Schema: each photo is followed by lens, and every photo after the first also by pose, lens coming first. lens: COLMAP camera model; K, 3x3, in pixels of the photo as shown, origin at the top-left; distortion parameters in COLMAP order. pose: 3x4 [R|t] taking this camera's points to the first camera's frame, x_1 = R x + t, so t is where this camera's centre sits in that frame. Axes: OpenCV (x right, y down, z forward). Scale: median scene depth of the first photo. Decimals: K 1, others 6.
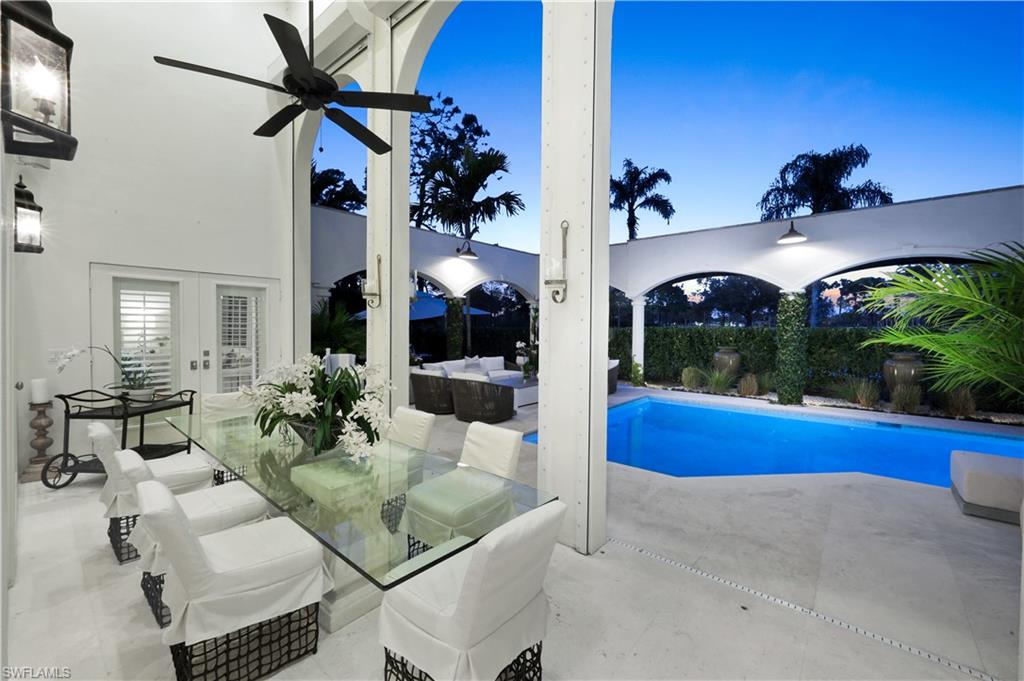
lens RADIAL K [[415.8, 0, 510.7], [0, 415.8, 334.1], [0, 0, 1]] dist [0.000558, 0.000166]
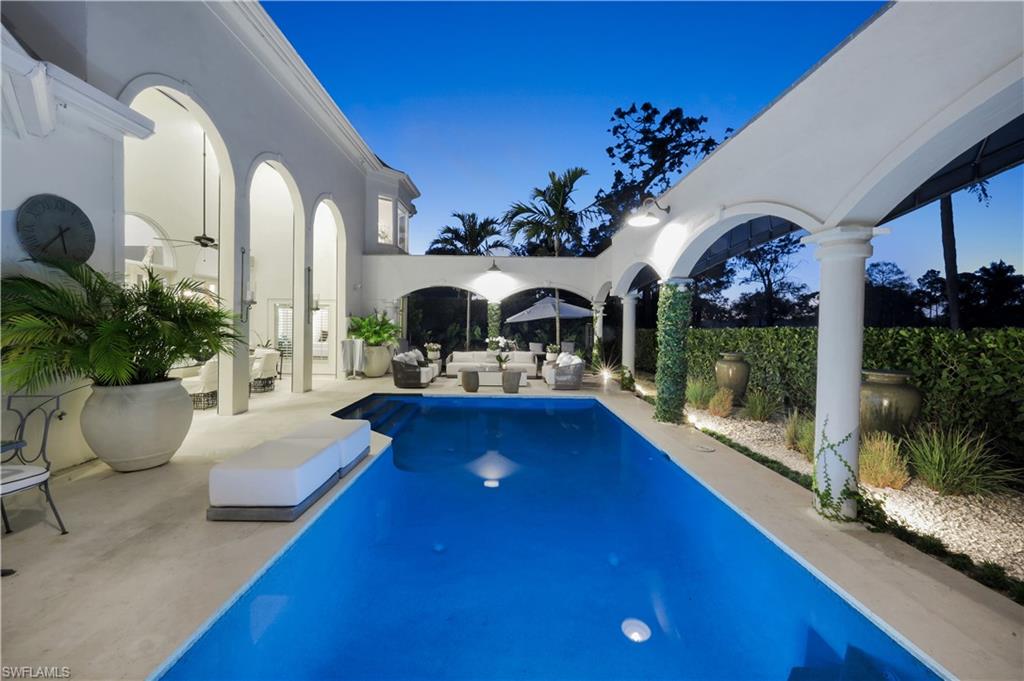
lens RADIAL K [[415.8, 0, 510.7], [0, 415.8, 334.1], [0, 0, 1]] dist [0.000558, 0.000166]
pose [[0.648738, 0.015646, -0.760851, 0.851829], [-0.022372, 0.999749, 0.001483, 0.004206], [0.760683, 0.016060, 0.648925, 0.190671]]
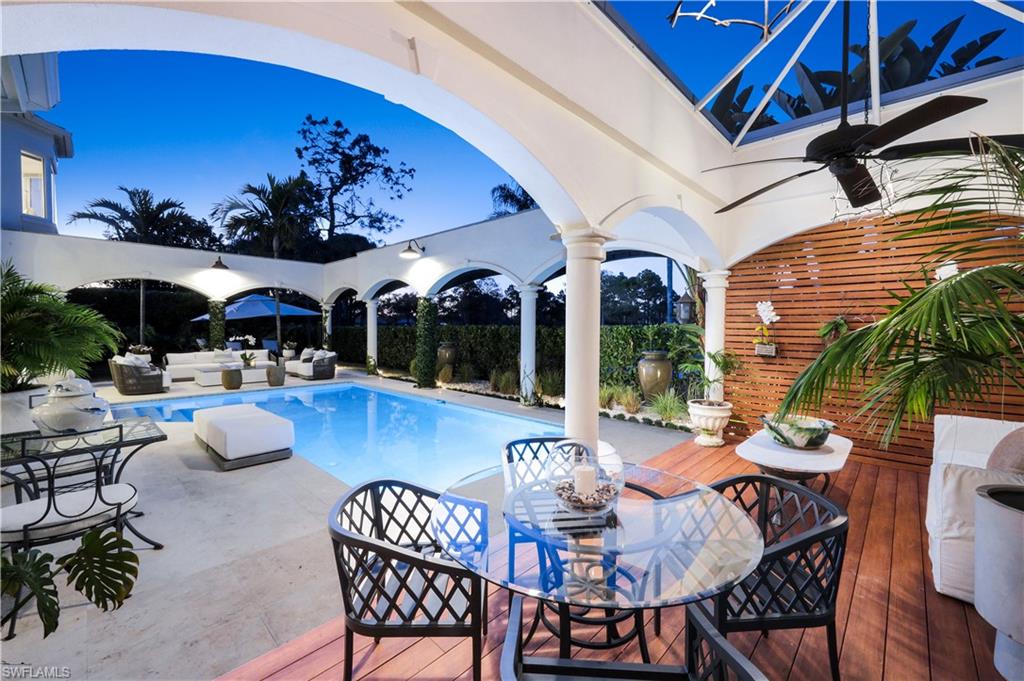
lens RADIAL K [[415.8, 0, 510.7], [0, 415.8, 334.1], [0, 0, 1]] dist [0.000558, 0.000166]
pose [[0.997677, 0.001674, -0.068101, 0.792692], [-0.001746, 0.999998, -0.001004, 0.008921], [0.068099, 0.001120, 0.997678, -0.169122]]
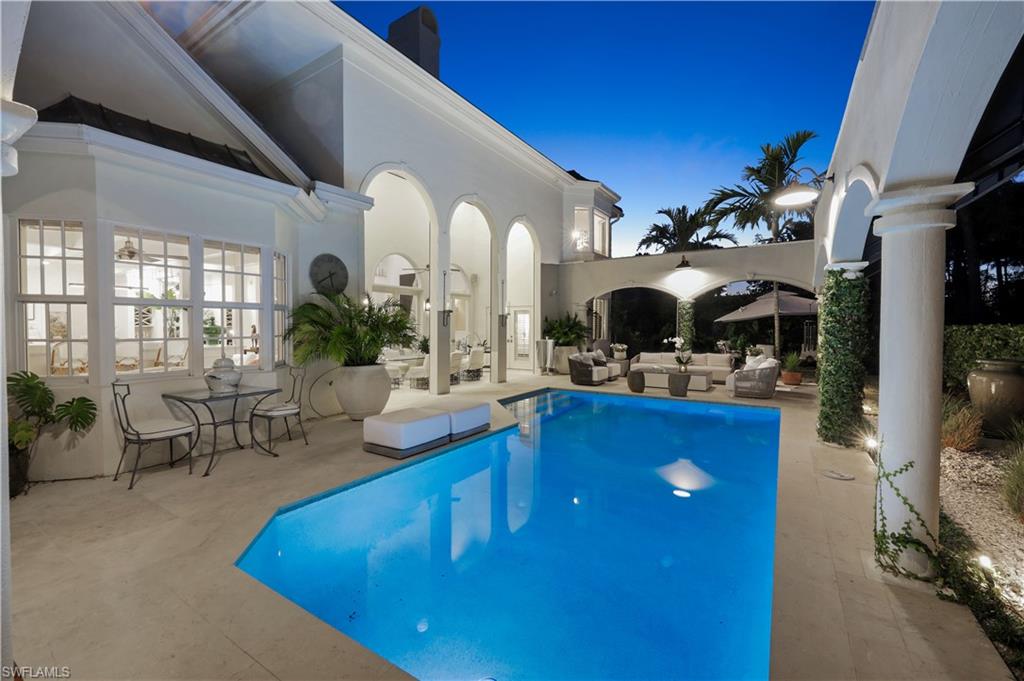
lens RADIAL K [[421.9, 0, 512.0], [0, 421.9, 334.5], [0, 0, 1]] dist [-0.000318, -0.000164]
pose [[0.120779, 0.011125, -0.992617, 0.987161], [-0.014789, 0.999846, 0.009407, 0.002691], [0.992569, 0.013543, 0.120925, 0.331335]]
